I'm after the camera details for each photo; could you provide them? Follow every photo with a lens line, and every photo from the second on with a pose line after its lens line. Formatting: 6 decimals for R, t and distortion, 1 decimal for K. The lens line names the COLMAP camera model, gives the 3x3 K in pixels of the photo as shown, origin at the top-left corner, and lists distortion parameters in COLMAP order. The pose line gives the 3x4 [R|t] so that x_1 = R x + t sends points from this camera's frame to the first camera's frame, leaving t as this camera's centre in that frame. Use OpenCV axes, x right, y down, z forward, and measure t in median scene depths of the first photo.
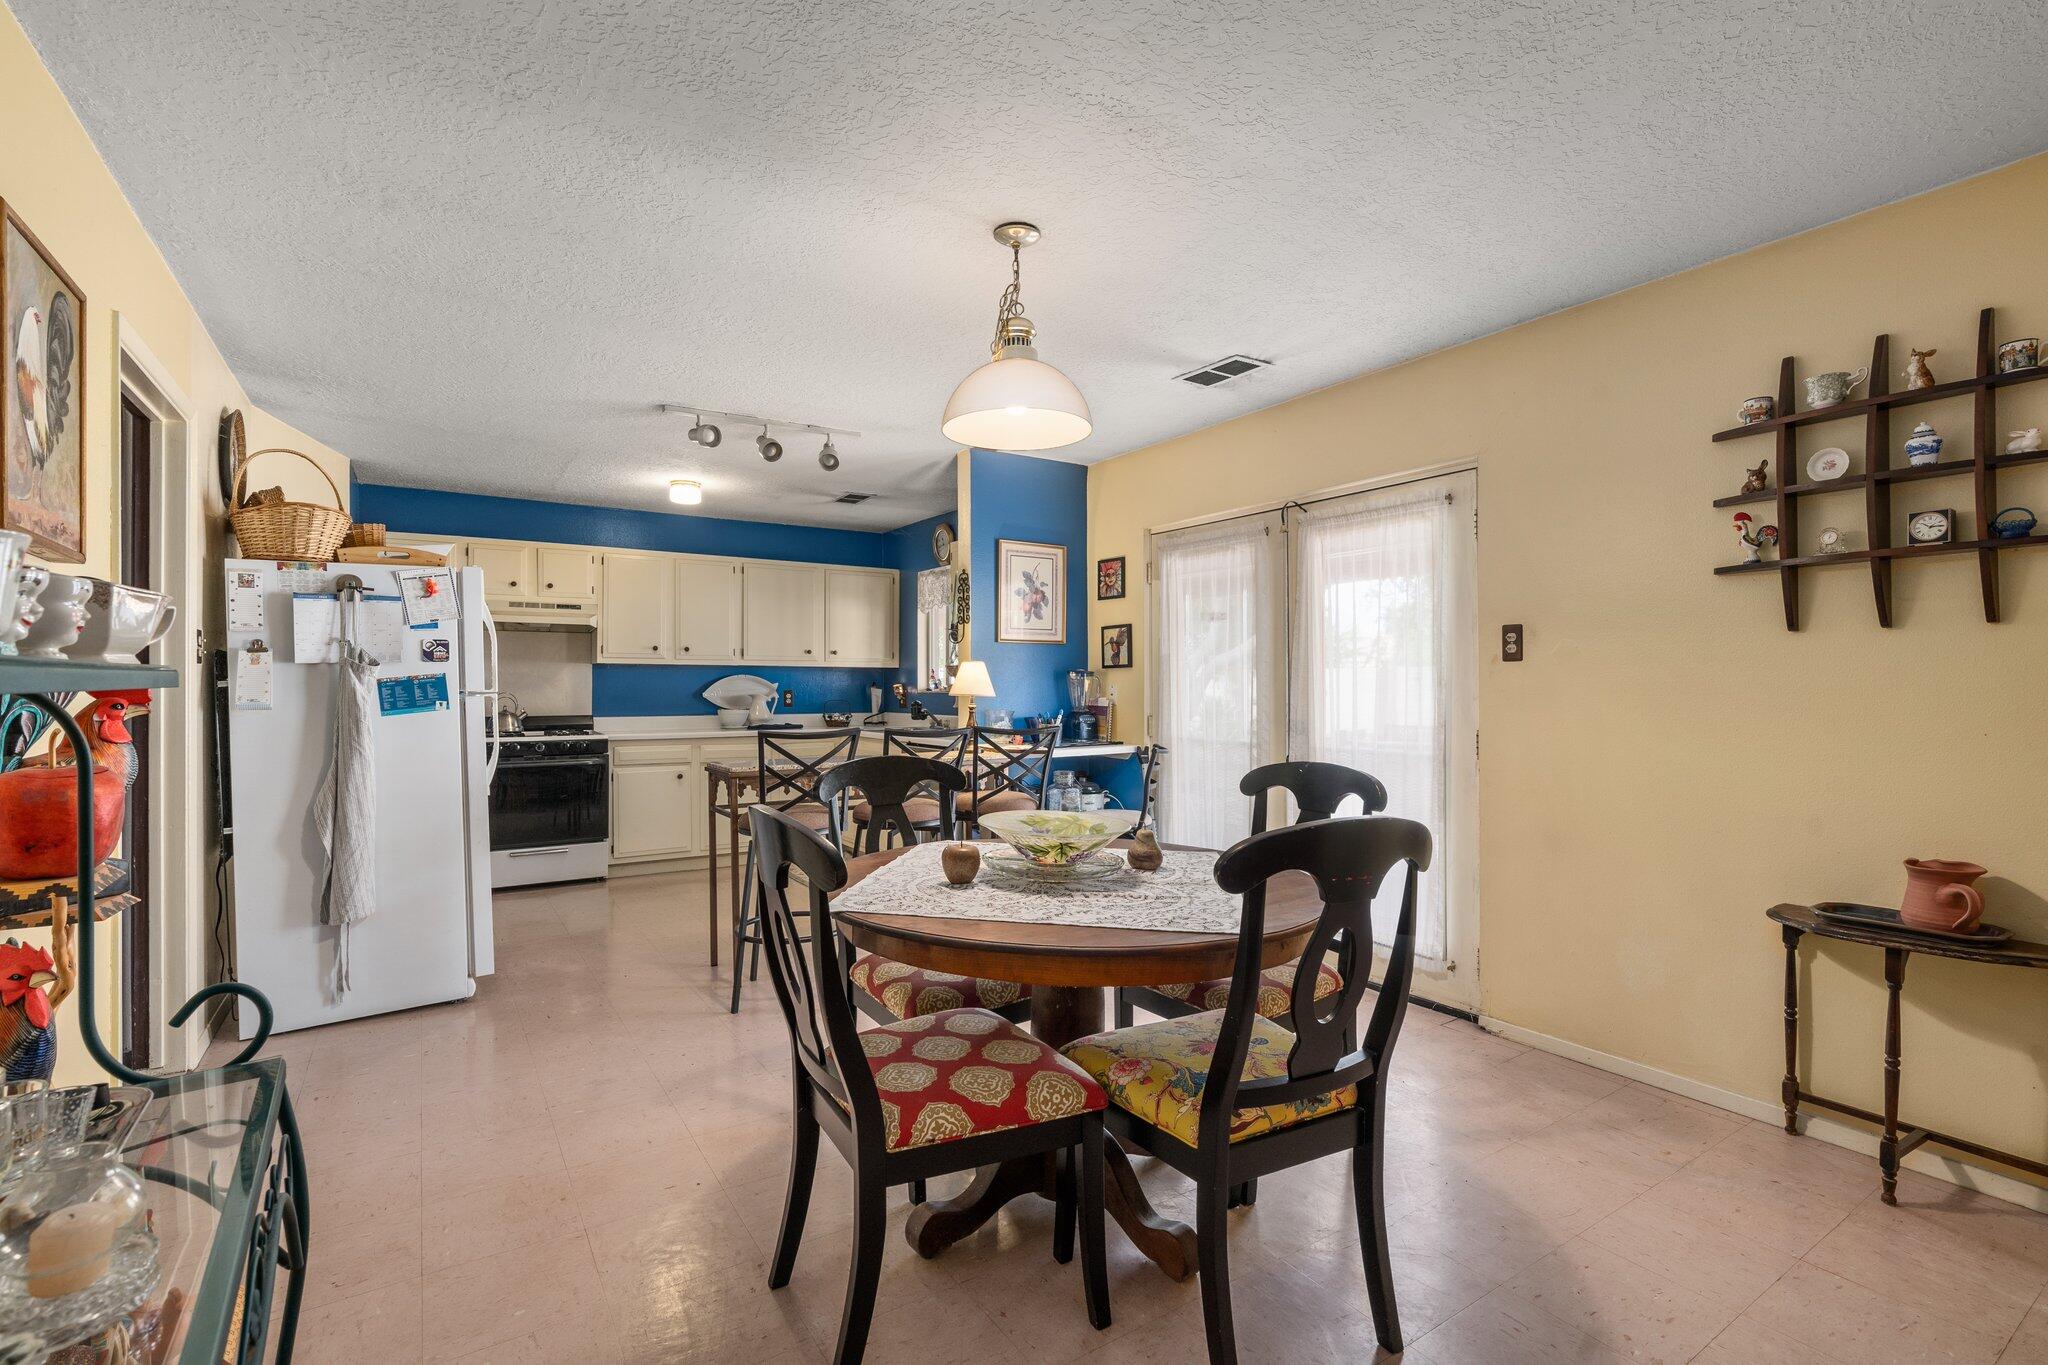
lens RADIAL K [[938.3, 0, 1026.2], [0, 938.3, 684.3], [0, 0, 1]] dist [0.000401, 0.000498]
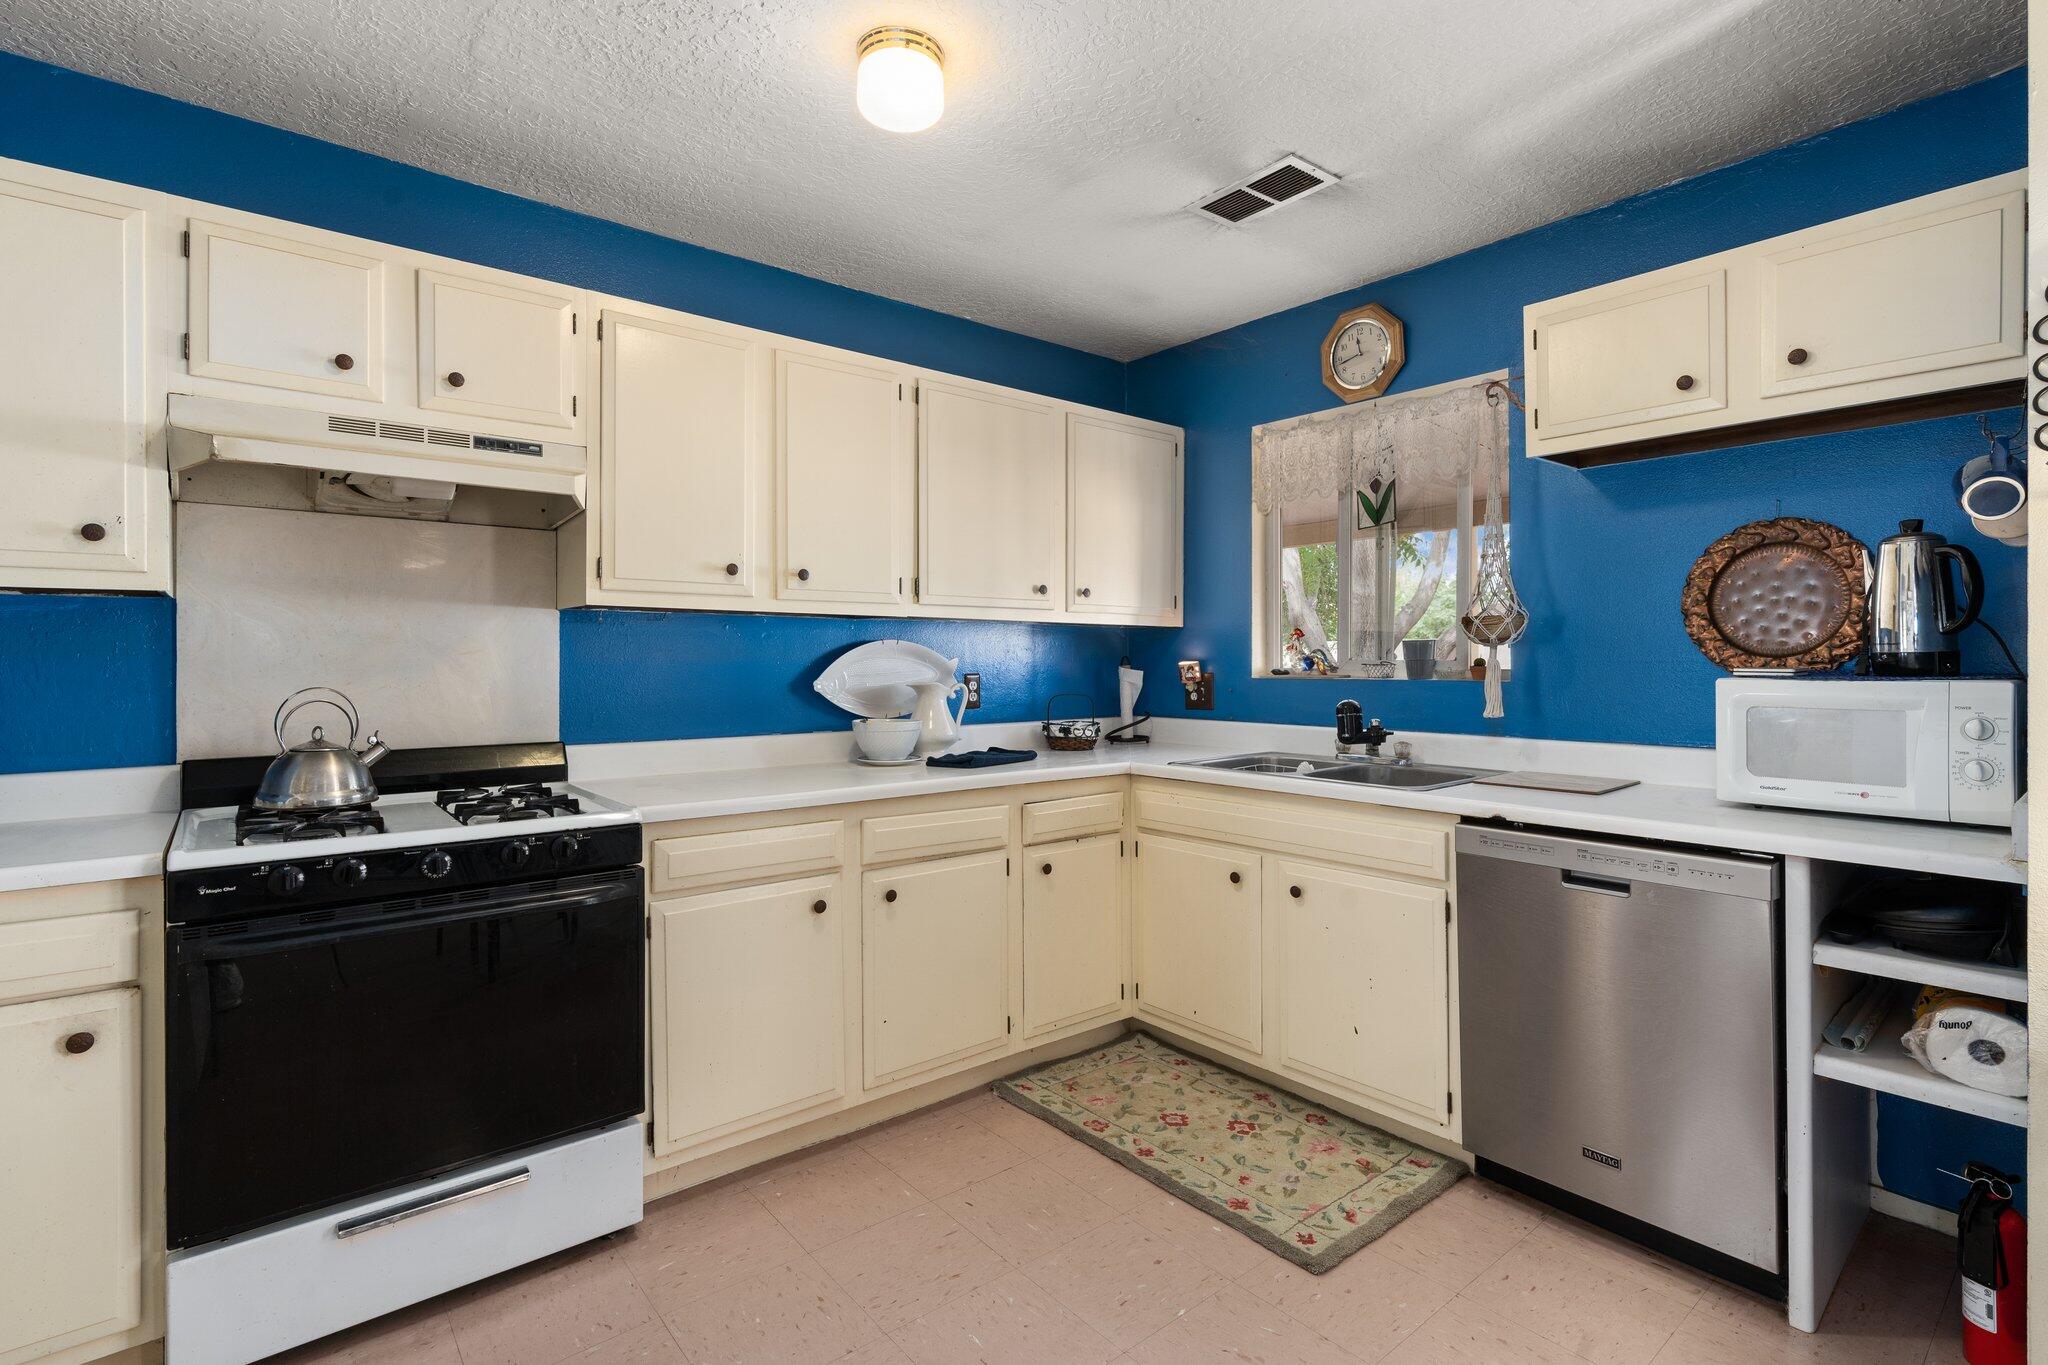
lens RADIAL K [[967.7, 0, 1025.9], [0, 967.7, 664.8], [0, 0, 1]] dist [-0.005953, 0.000518]
pose [[0.992994, 0.000006, 0.118165, -0.321145], [-0.001206, 0.999948, 0.010082, -0.003077], [-0.118159, -0.010154, 0.992943, 0.584920]]
